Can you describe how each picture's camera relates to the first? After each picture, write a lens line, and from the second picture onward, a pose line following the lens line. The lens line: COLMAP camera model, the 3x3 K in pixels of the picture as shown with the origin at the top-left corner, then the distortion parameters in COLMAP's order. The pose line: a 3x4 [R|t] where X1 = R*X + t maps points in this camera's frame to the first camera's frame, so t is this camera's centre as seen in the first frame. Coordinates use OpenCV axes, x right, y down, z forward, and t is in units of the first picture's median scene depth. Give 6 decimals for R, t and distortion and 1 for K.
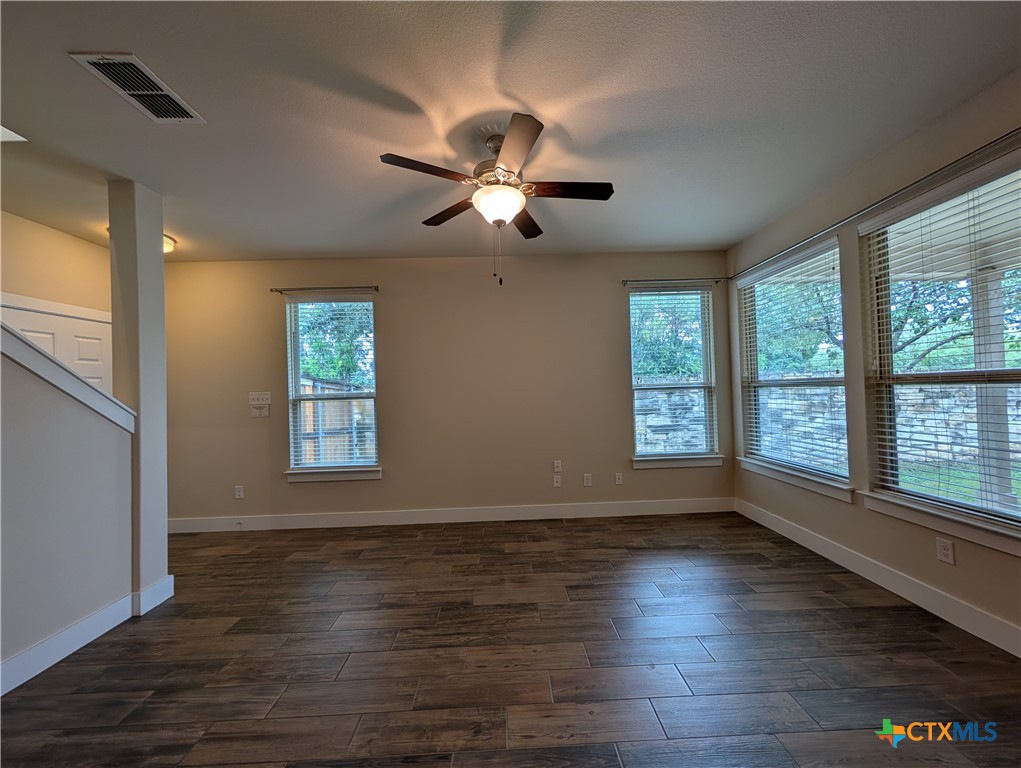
lens RADIAL K [[386.4, 0, 512.6], [0, 386.4, 385.3], [0, 0, 1]] dist [0.001835, -0.000032]
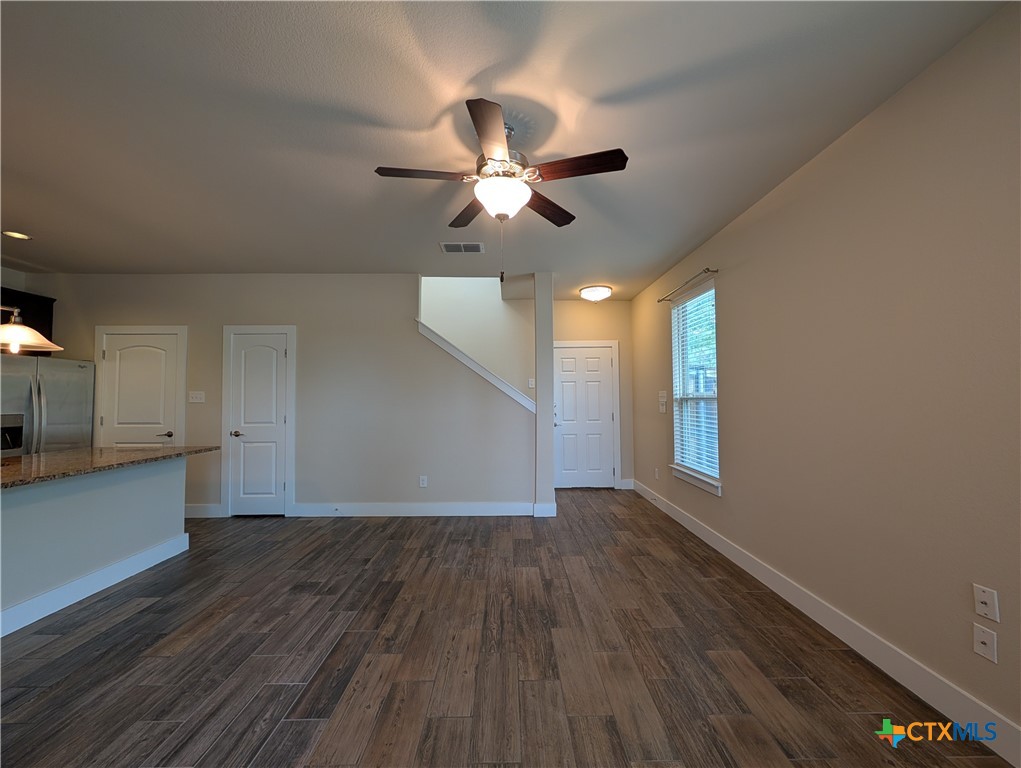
lens RADIAL K [[386.4, 0, 512.6], [0, 386.4, 385.3], [0, 0, 1]] dist [0.001835, -0.000032]
pose [[-0.011644, -0.003138, -0.999927, 0.633783], [0.017111, 0.999848, -0.003337, -0.003900], [0.999786, -0.017148, -0.011589, 0.721826]]
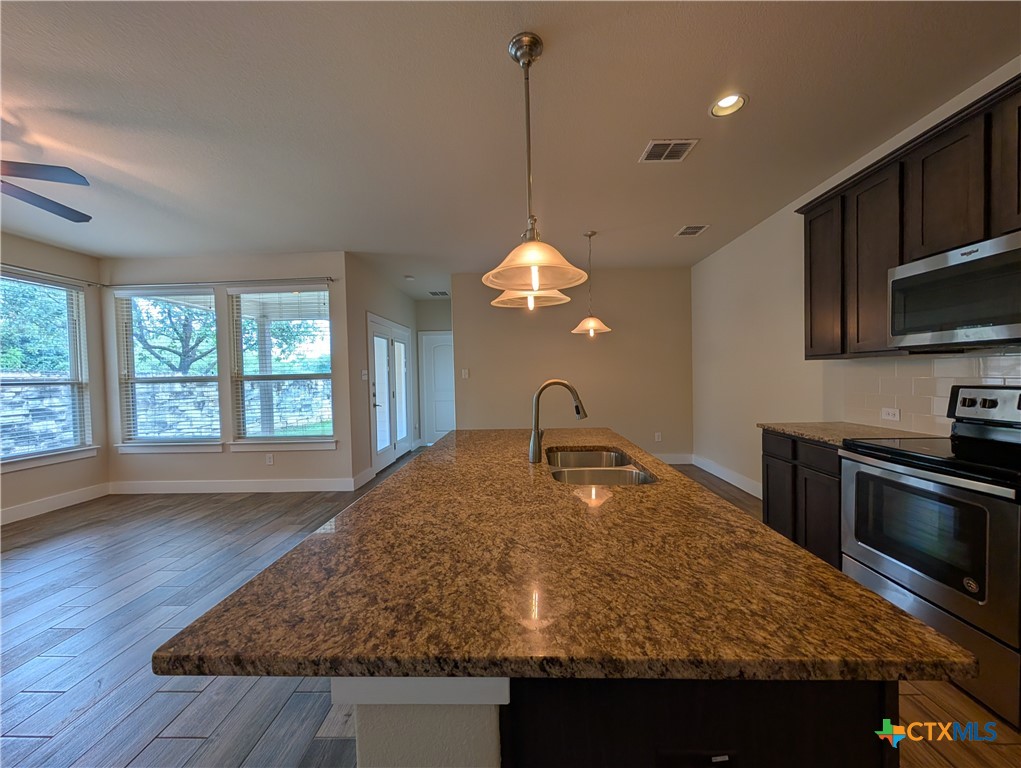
lens RADIAL K [[386.4, 0, 512.6], [0, 386.4, 385.3], [0, 0, 1]] dist [0.001835, -0.000032]
pose [[0.056143, 0.006358, 0.998402, -0.623562], [0.004964, 0.999966, -0.006647, 0.030267], [-0.998410, 0.005329, 0.056110, -0.299098]]
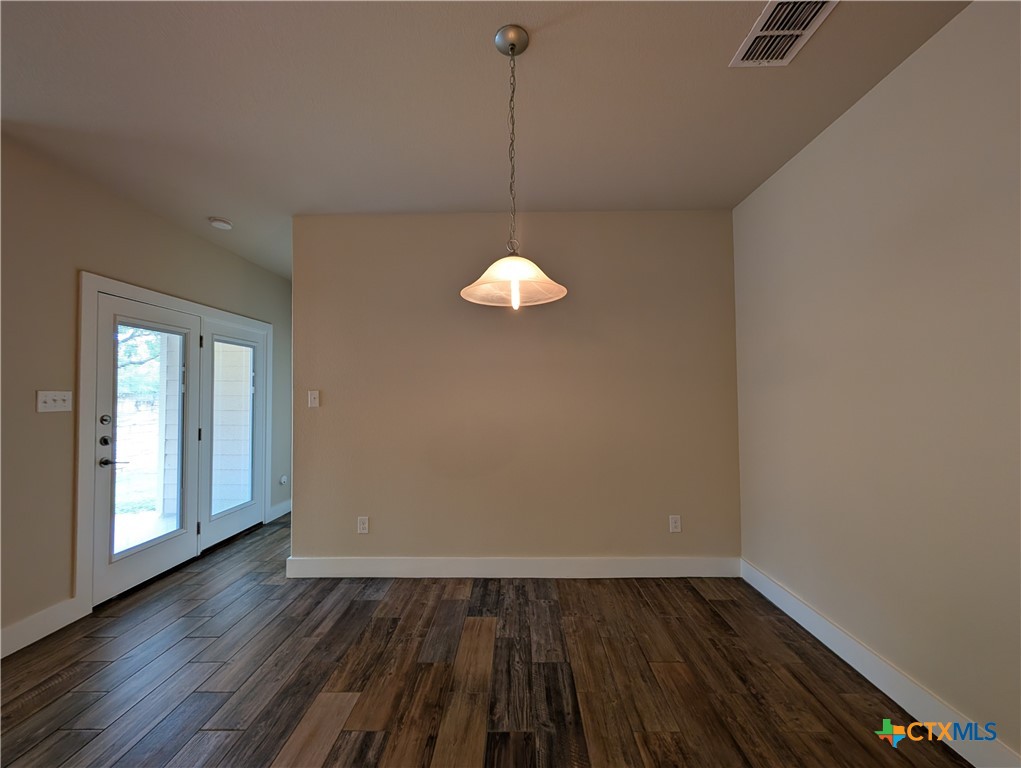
lens RADIAL K [[382.6, 0, 511.0], [0, 382.6, 377.7], [0, 0, 1]] dist [0.001336, 0.000033]
pose [[0.037090, 0.090524, 0.995203, 0.204990], [-0.009322, 0.995877, -0.090238, -0.007405], [-0.999268, -0.005931, 0.037781, -0.504619]]
